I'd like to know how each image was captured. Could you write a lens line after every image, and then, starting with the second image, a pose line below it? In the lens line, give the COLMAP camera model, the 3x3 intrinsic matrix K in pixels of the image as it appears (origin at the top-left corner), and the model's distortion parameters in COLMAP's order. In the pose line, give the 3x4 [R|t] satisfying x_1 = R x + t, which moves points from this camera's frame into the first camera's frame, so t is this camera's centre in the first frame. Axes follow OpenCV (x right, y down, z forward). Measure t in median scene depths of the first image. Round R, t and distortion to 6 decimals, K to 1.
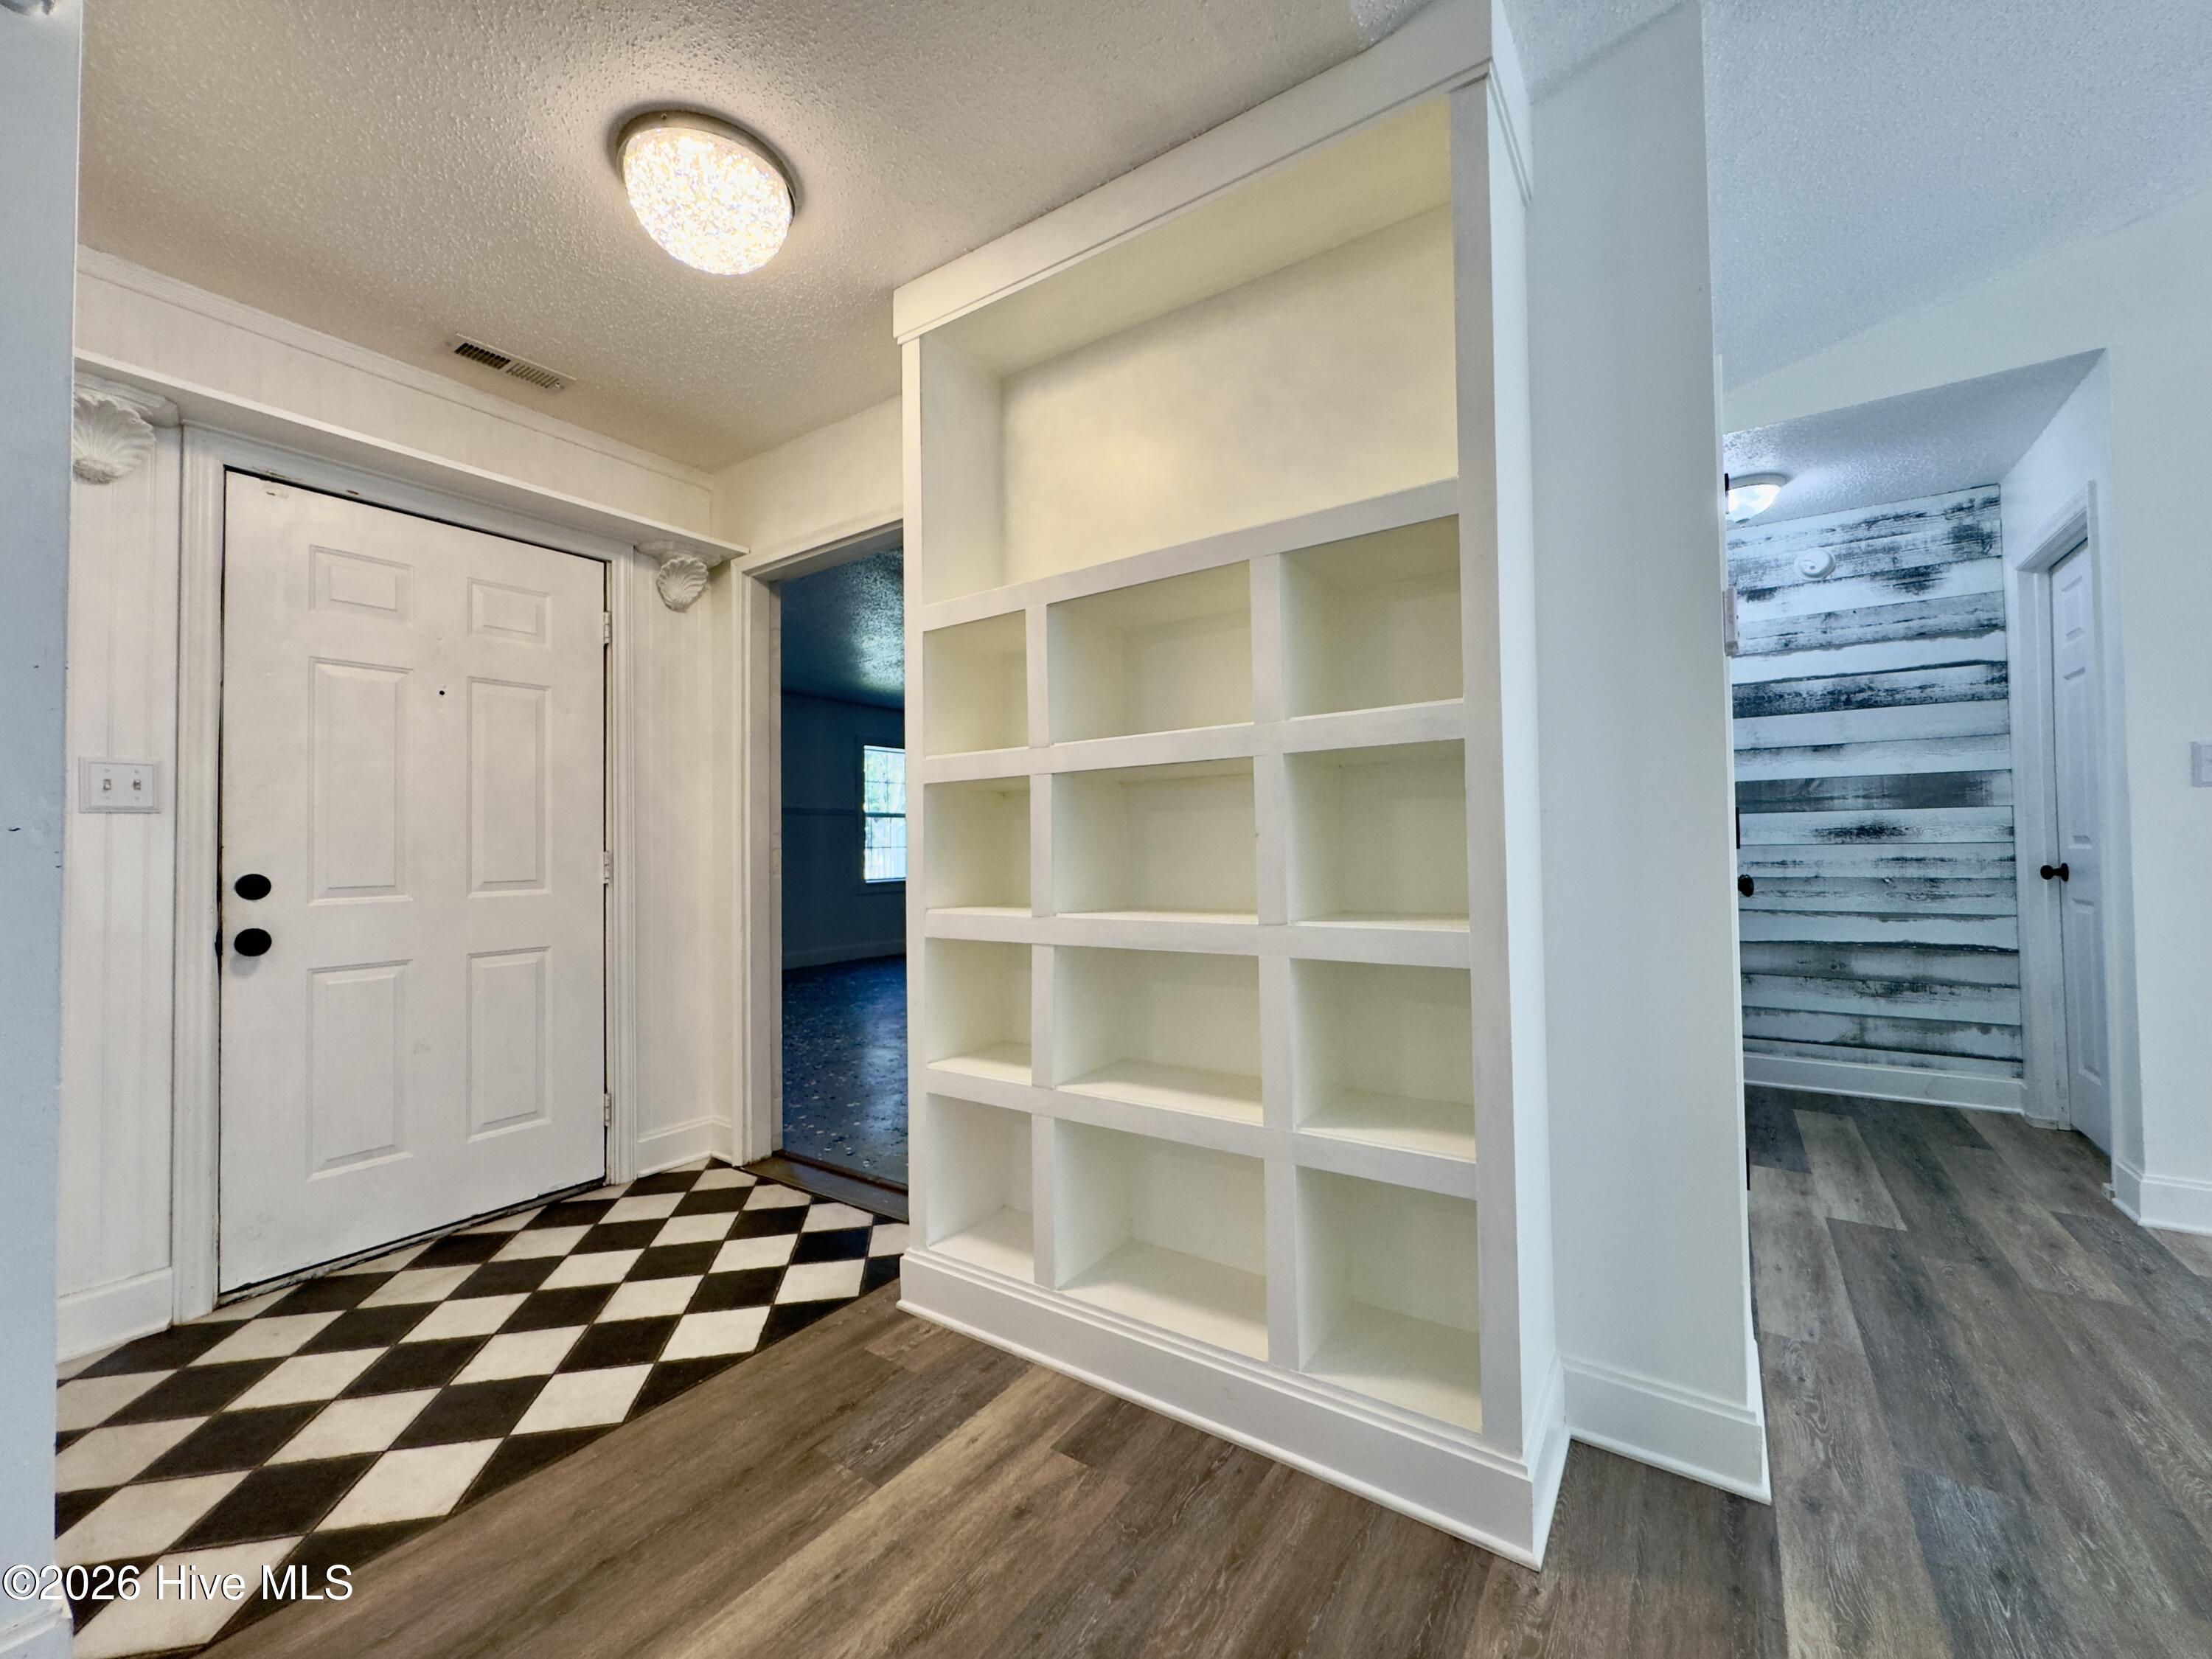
lens RADIAL K [[884.2, 0, 1104.2], [0, 884.2, 826.3], [0, 0, 1]] dist [-0.003009, -0.000263]
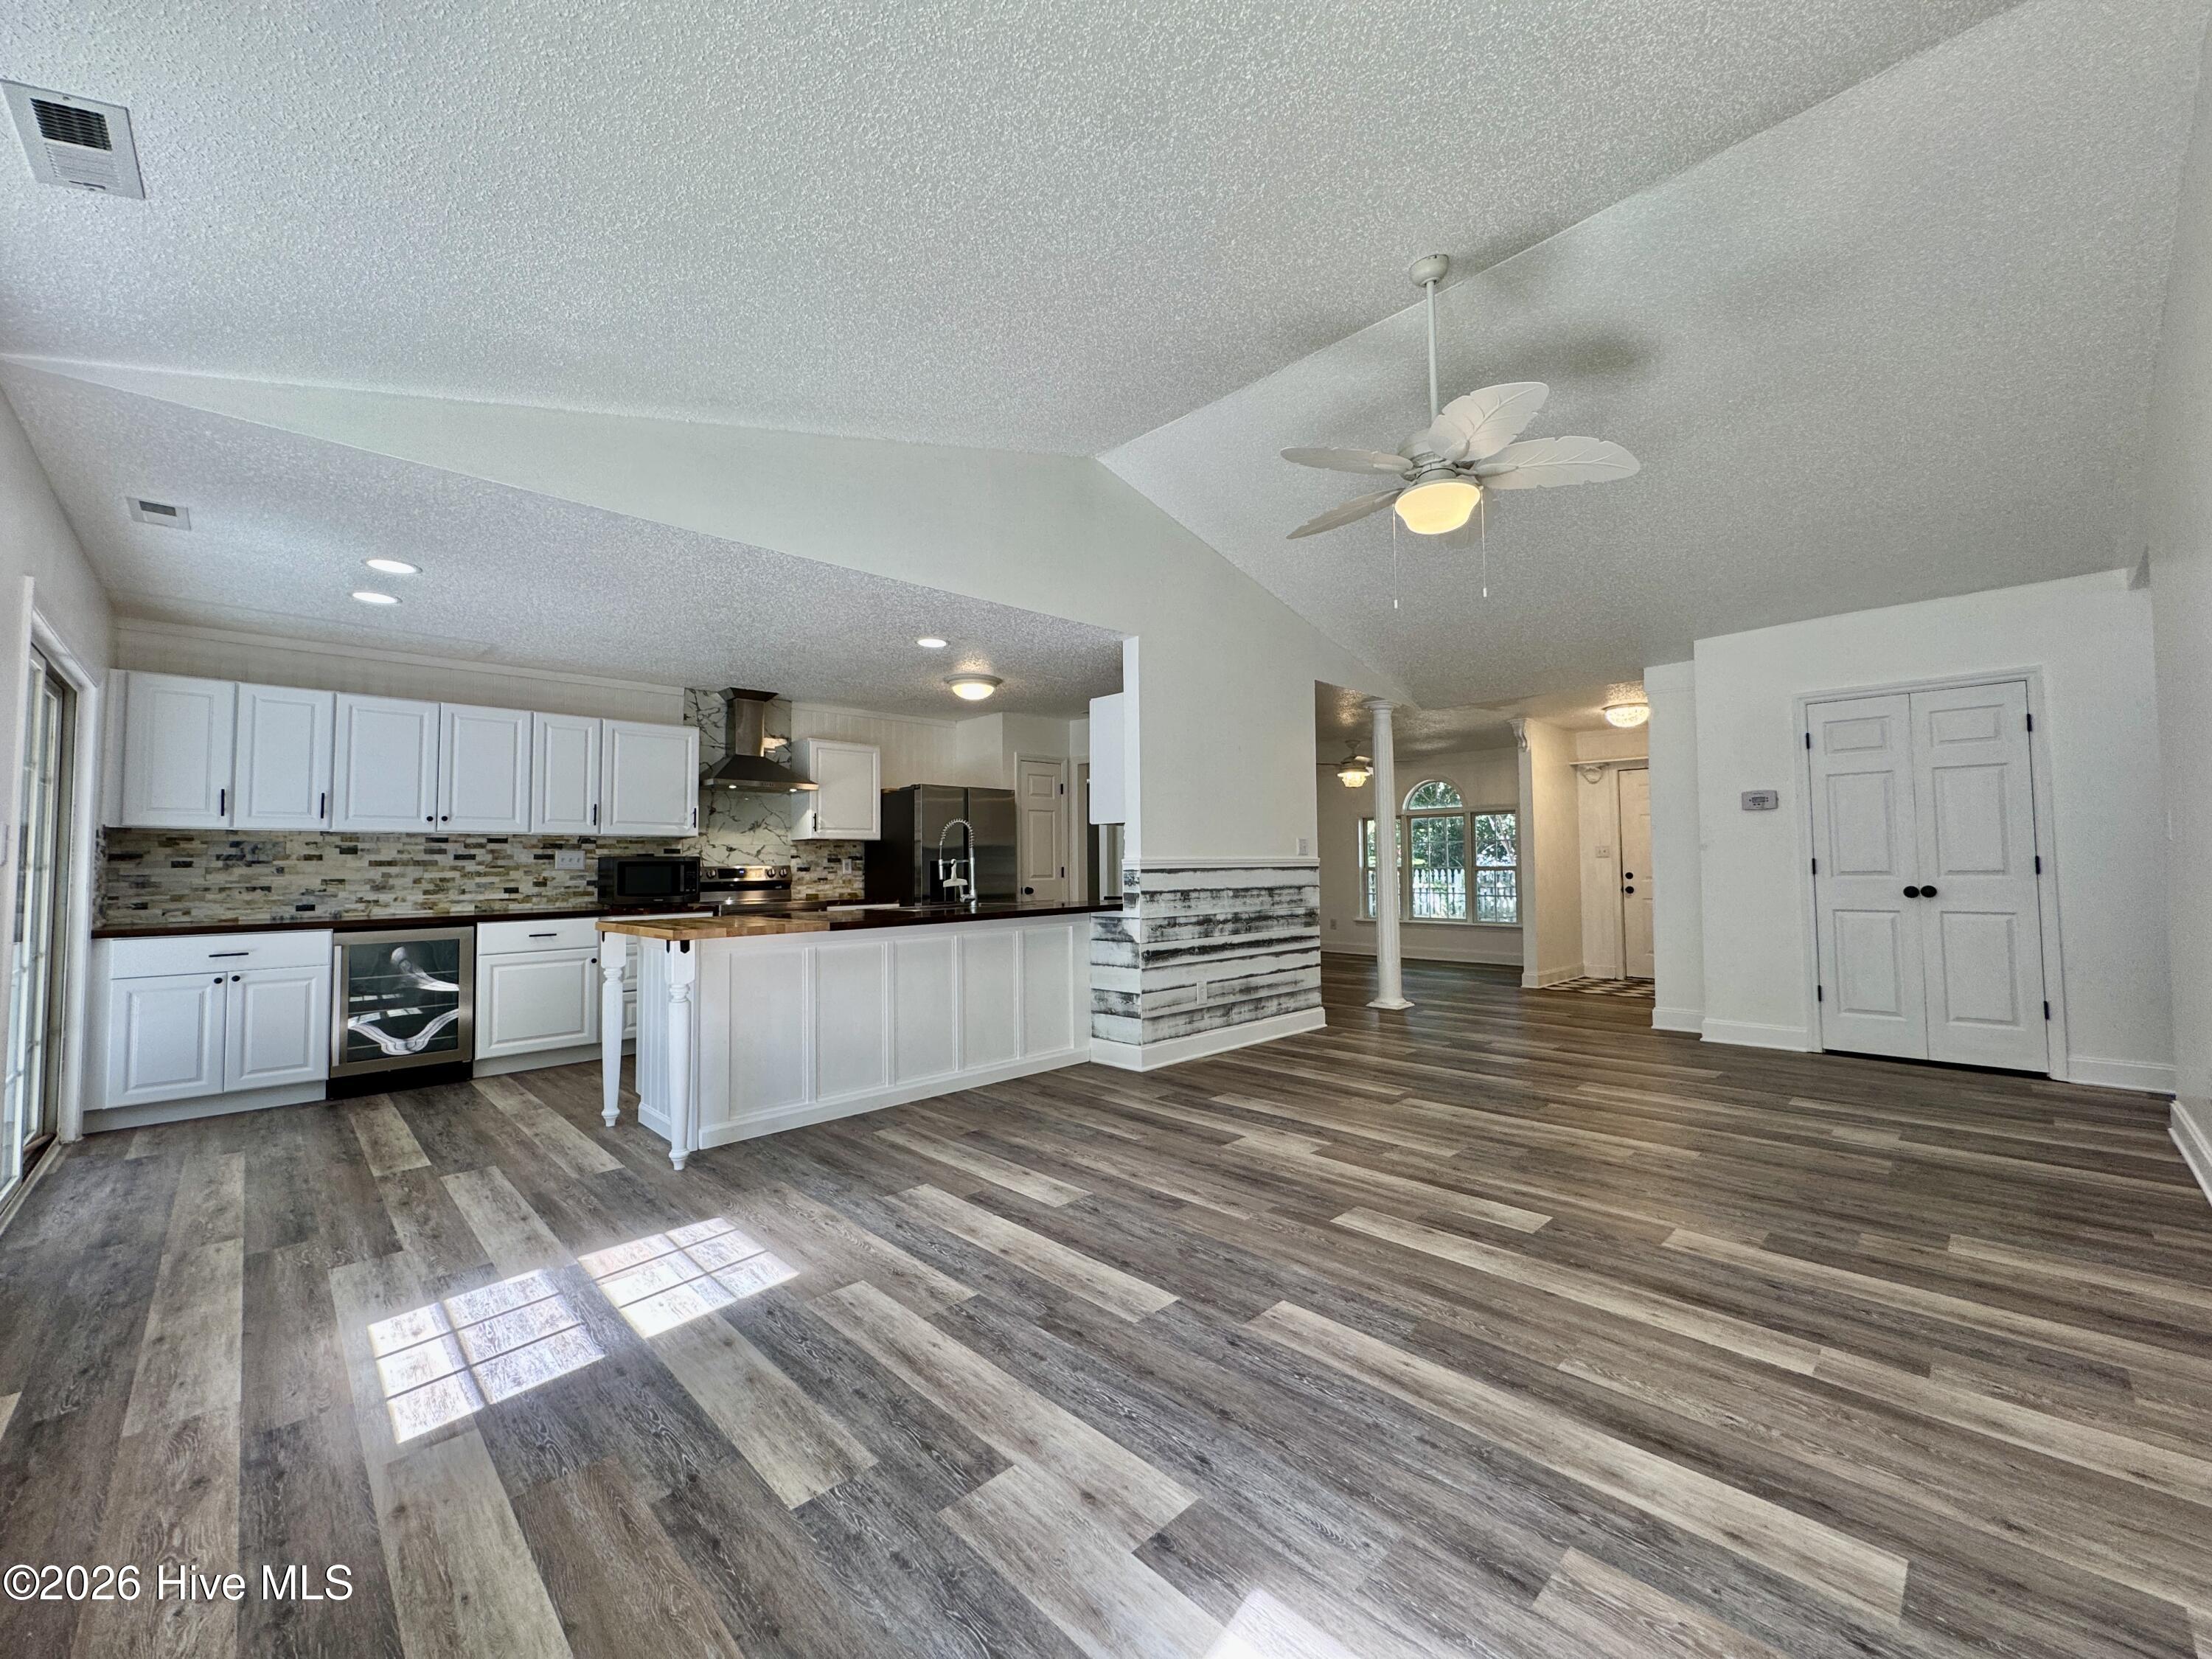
lens RADIAL K [[880.2, 0, 1103.5], [0, 880.2, 825.9], [0, 0, 1]] dist [-0.001569, -0.000338]
pose [[-0.195153, -0.031299, -0.980273, 2.134725], [0.031346, 0.998781, -0.038130, -0.048798], [0.980272, -0.038169, -0.193934, -0.337051]]
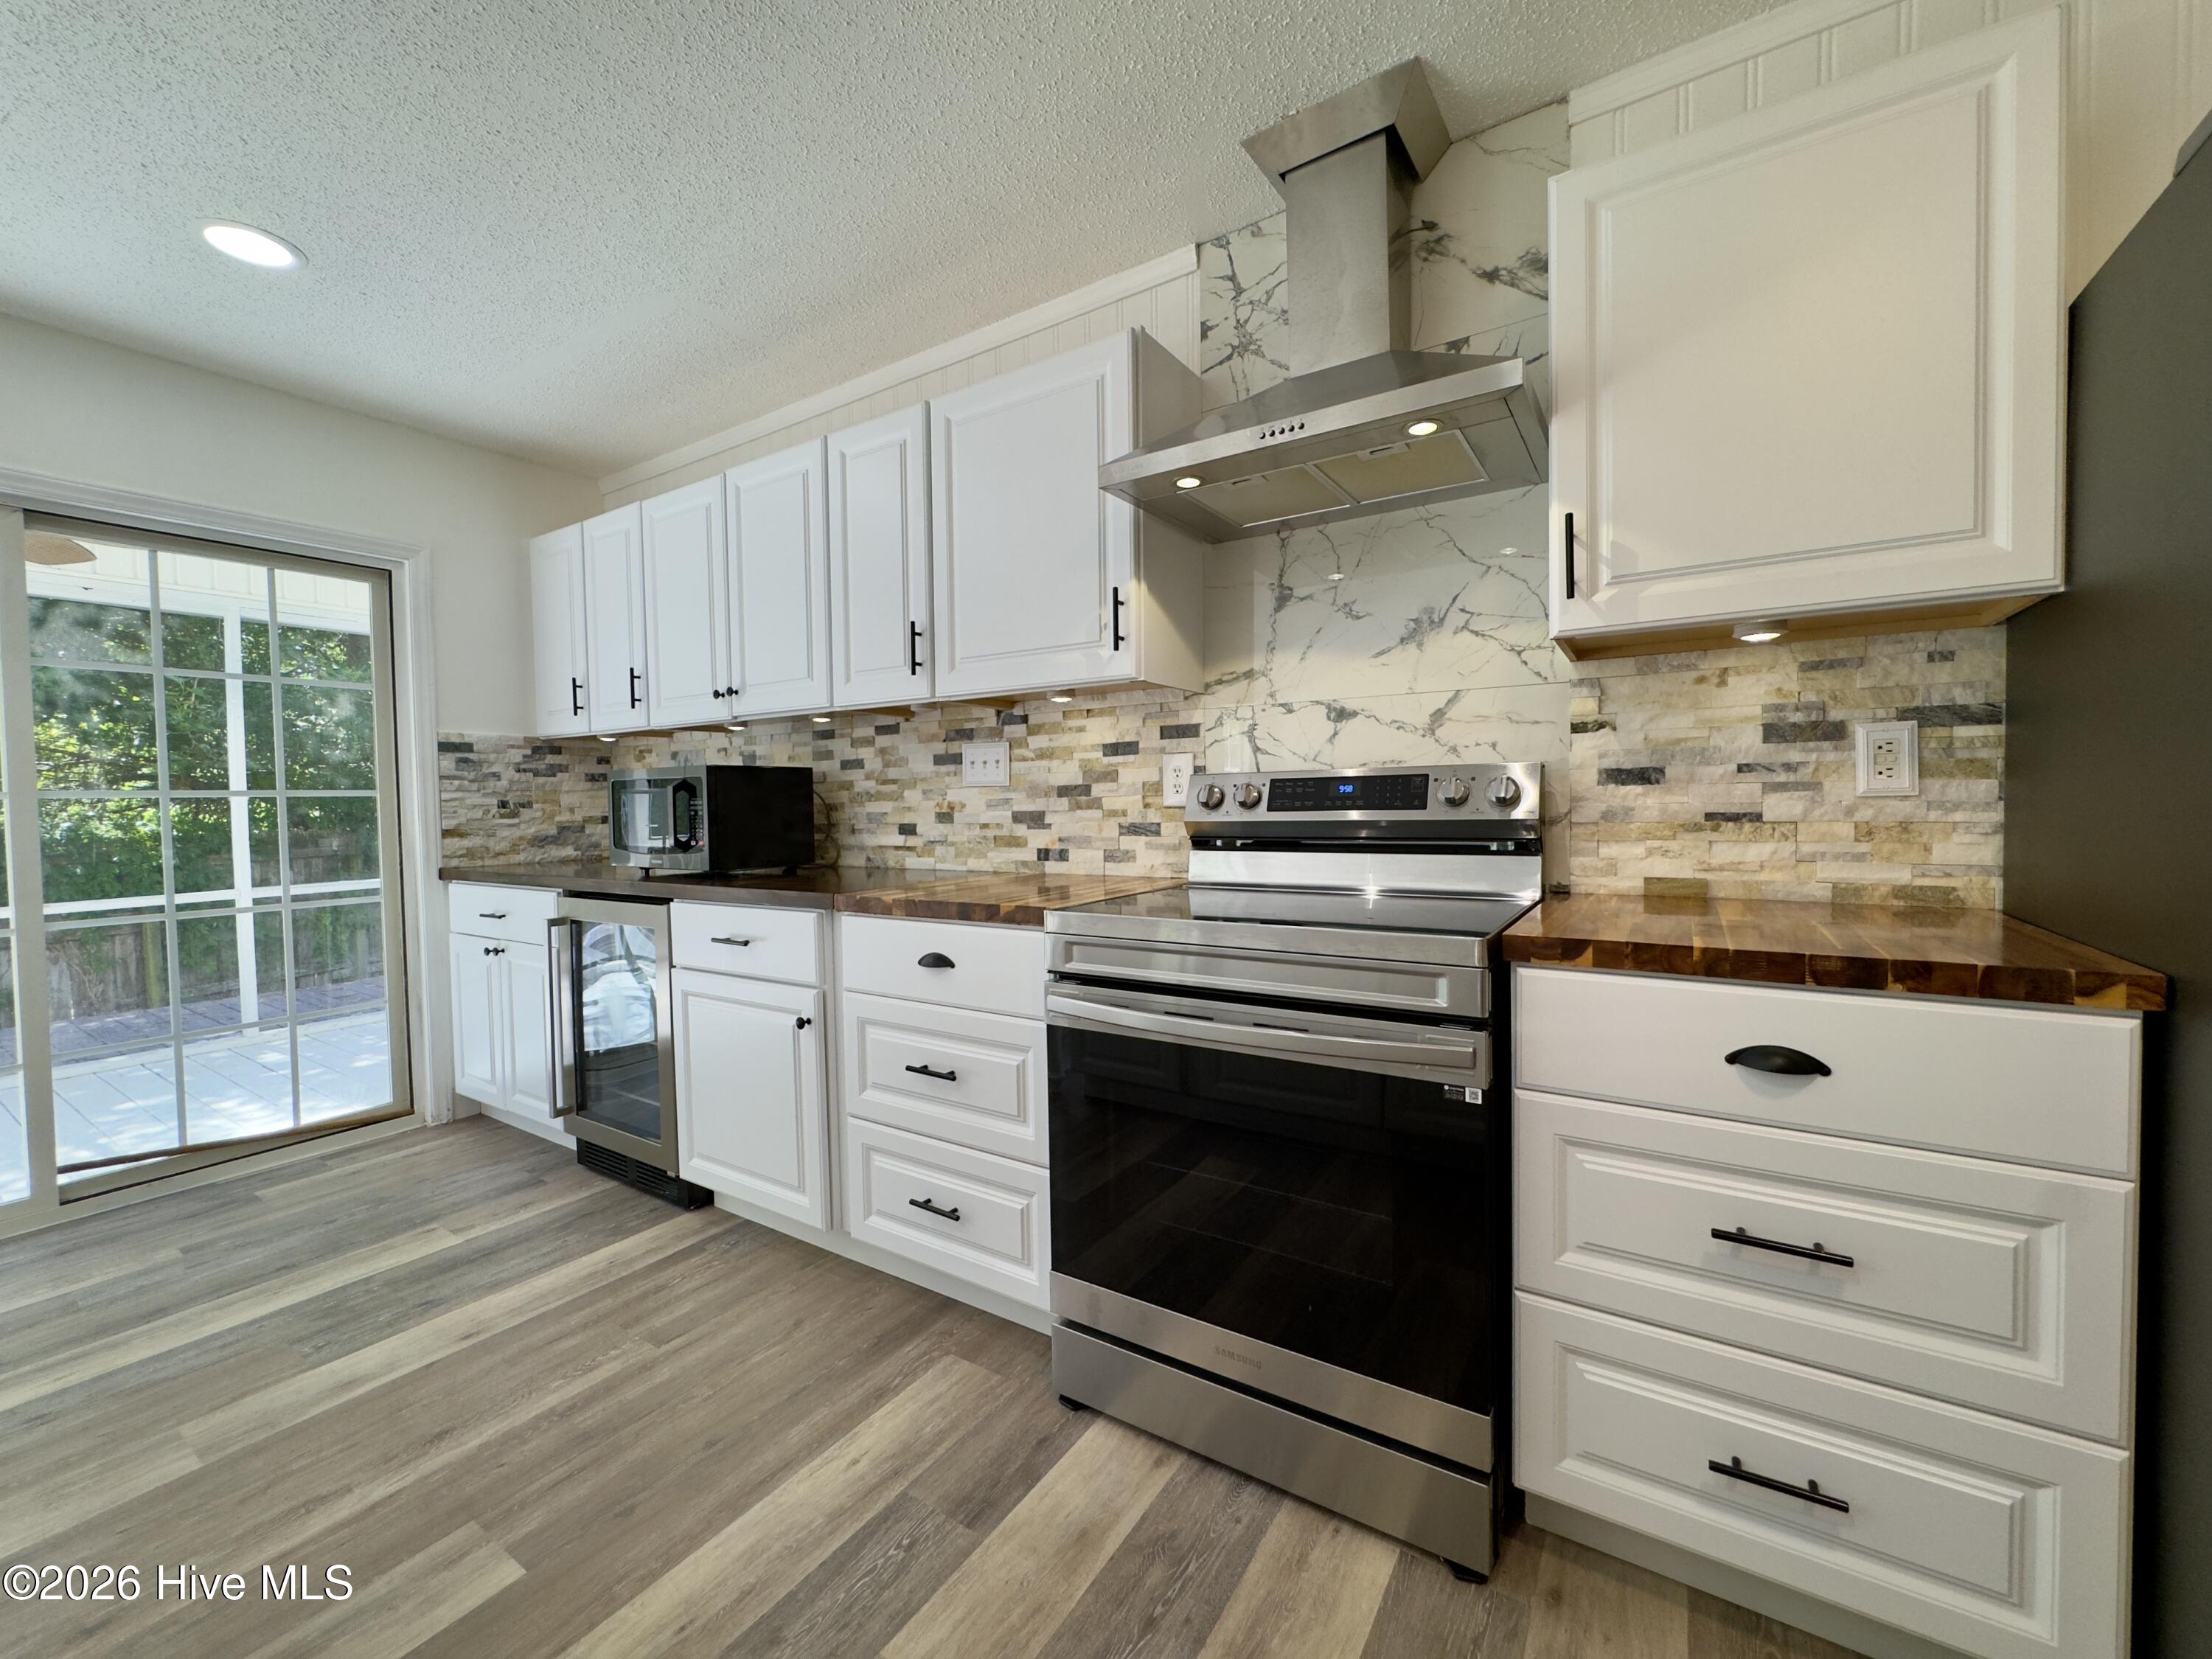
lens RADIAL K [[884.2, 0, 1104.2], [0, 884.2, 826.3], [0, 0, 1]] dist [-0.003009, -0.000263]
pose [[-0.999250, 0.029148, -0.025483, 0.591355], [0.028801, 0.999489, 0.013892, -0.034835], [0.025875, 0.013148, -0.999579, -0.922440]]
